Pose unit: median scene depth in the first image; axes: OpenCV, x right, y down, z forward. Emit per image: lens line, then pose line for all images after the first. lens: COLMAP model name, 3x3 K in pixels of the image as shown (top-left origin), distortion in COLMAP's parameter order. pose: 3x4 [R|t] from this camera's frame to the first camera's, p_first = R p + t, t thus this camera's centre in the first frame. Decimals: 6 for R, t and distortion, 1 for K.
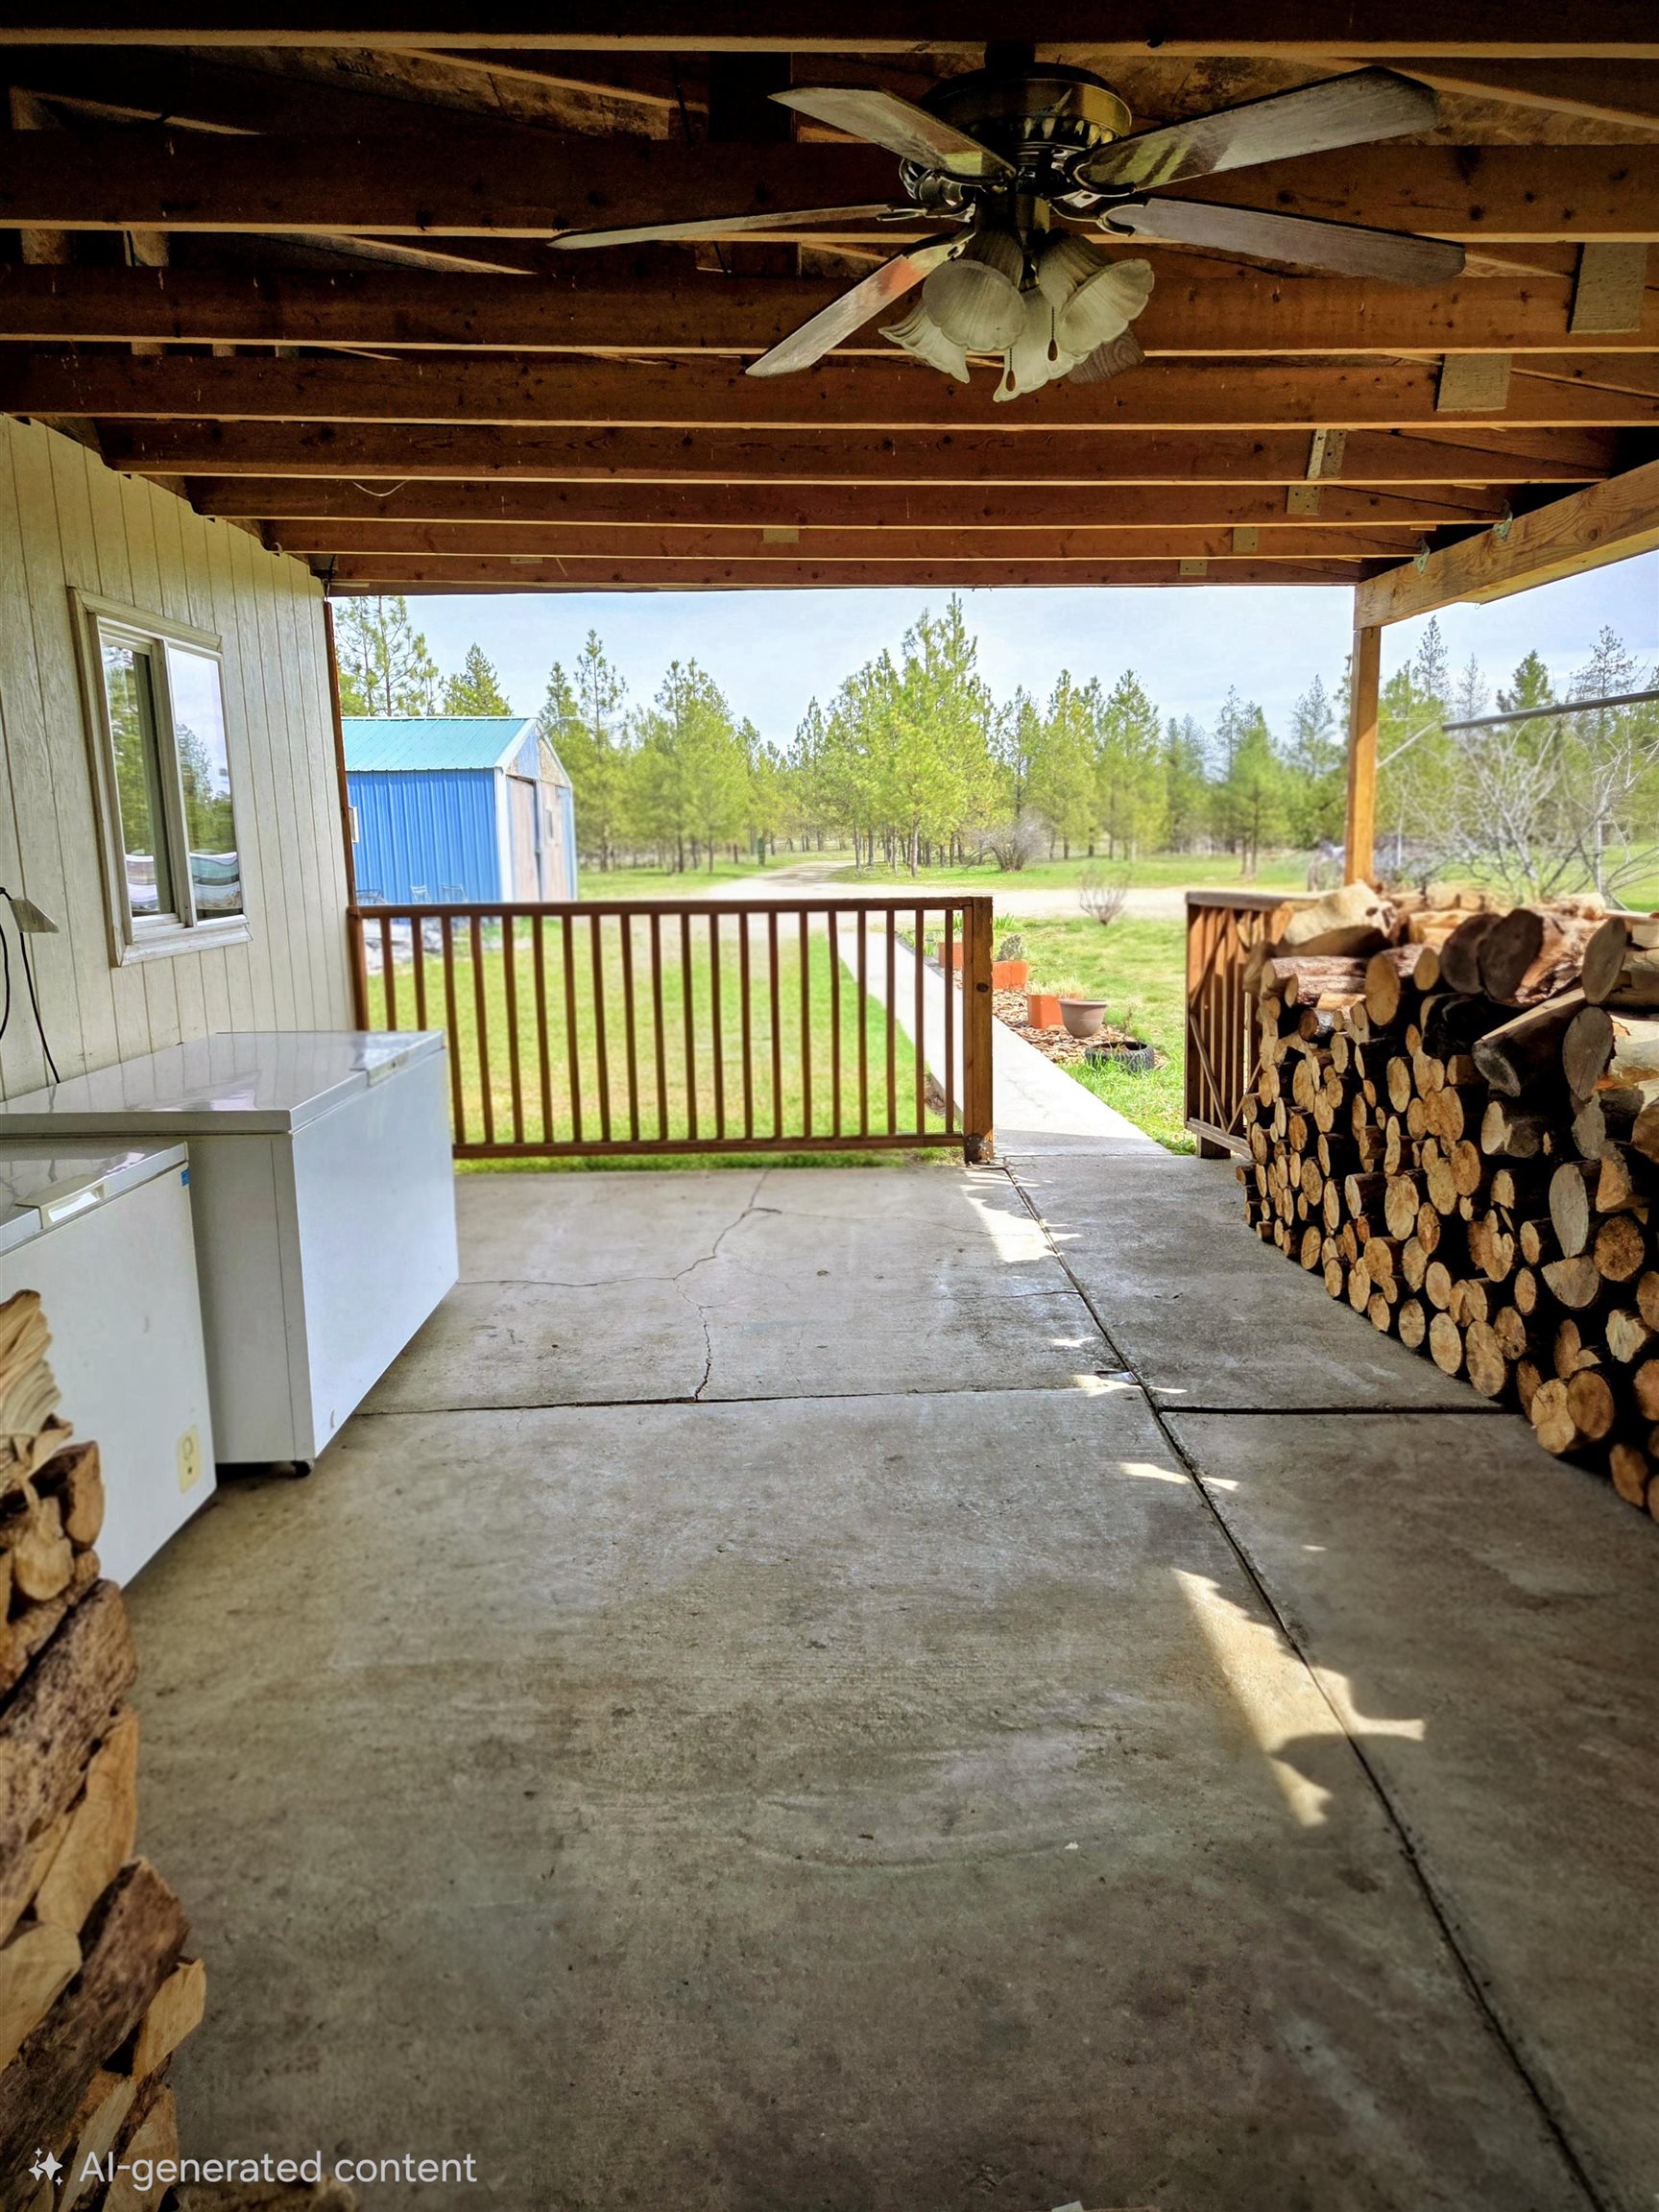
lens RADIAL K [[1481.3, 0, 829.5], [0, 1481.3, 1106.0], [0, 0, 1]] dist [0.043237, 0.000280]
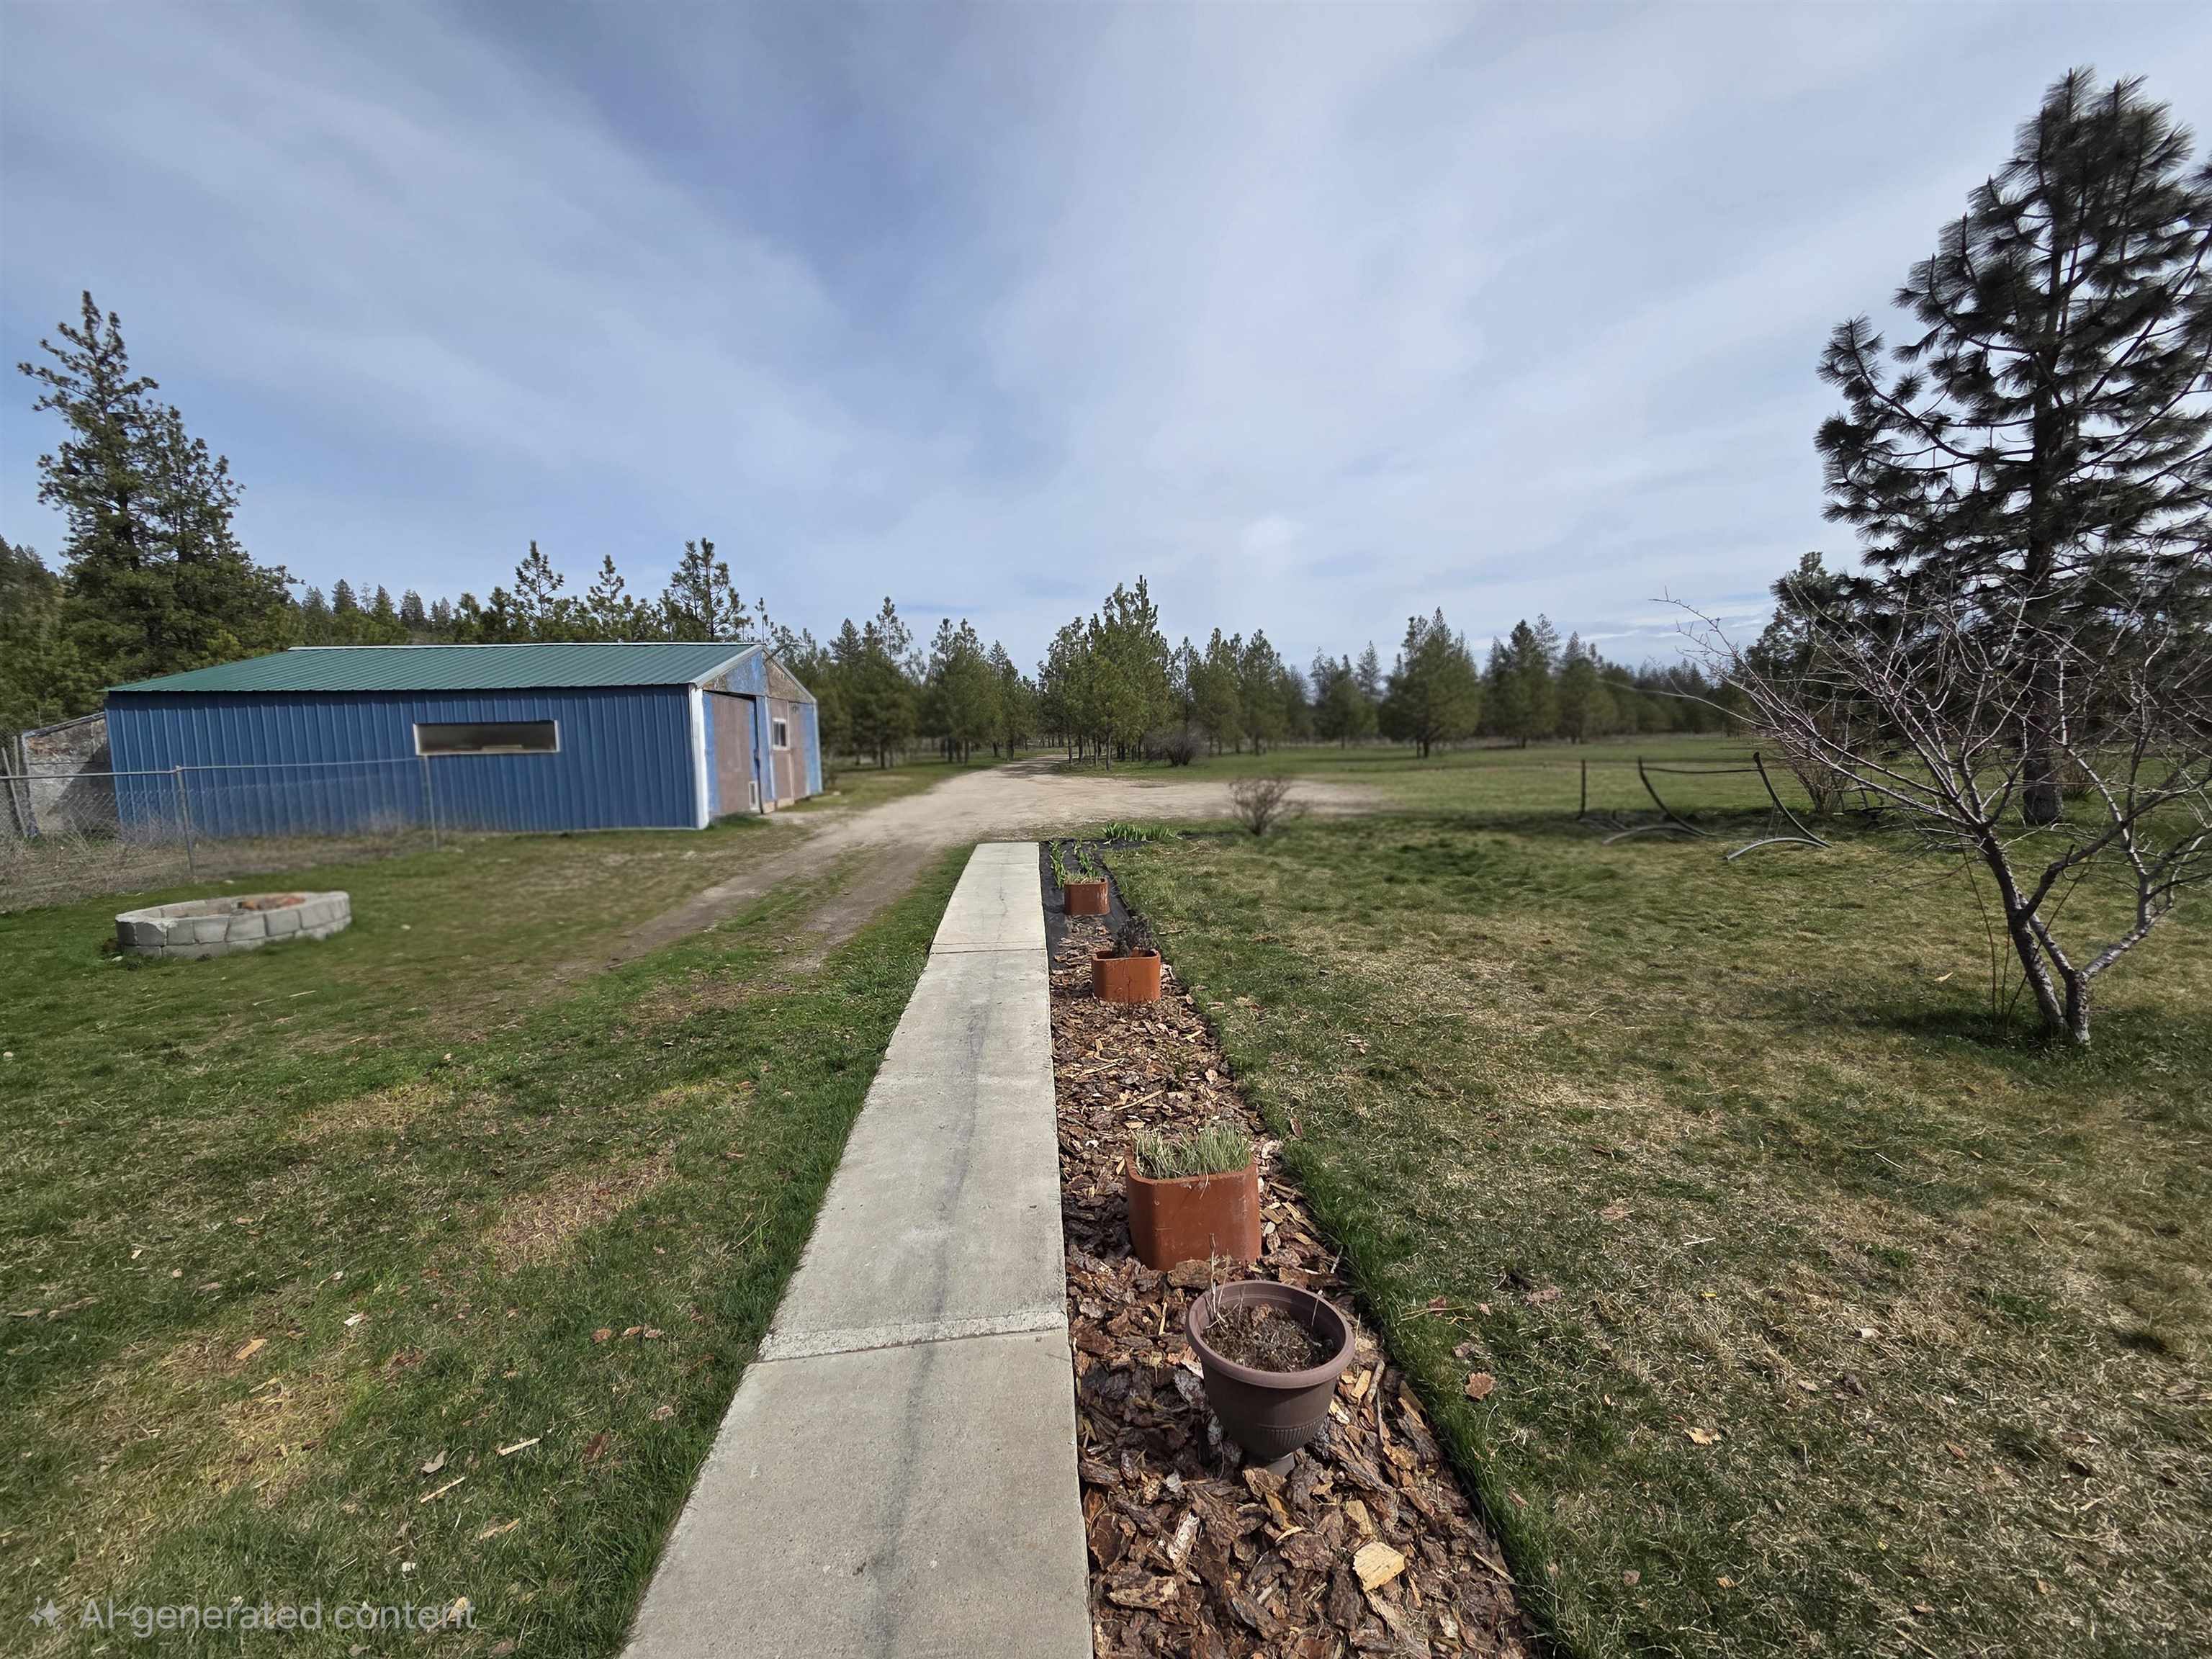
lens RADIAL K [[895.2, 0, 1106.0], [0, 895.2, 829.5], [0, 0, 1]] dist [0.001232, 0.000587]
pose [[0.999575, -0.003018, 0.028980, 0.024521], [0.005218, 0.997086, -0.076110, -0.030379], [-0.028666, 0.076229, 0.996678, 0.151582]]
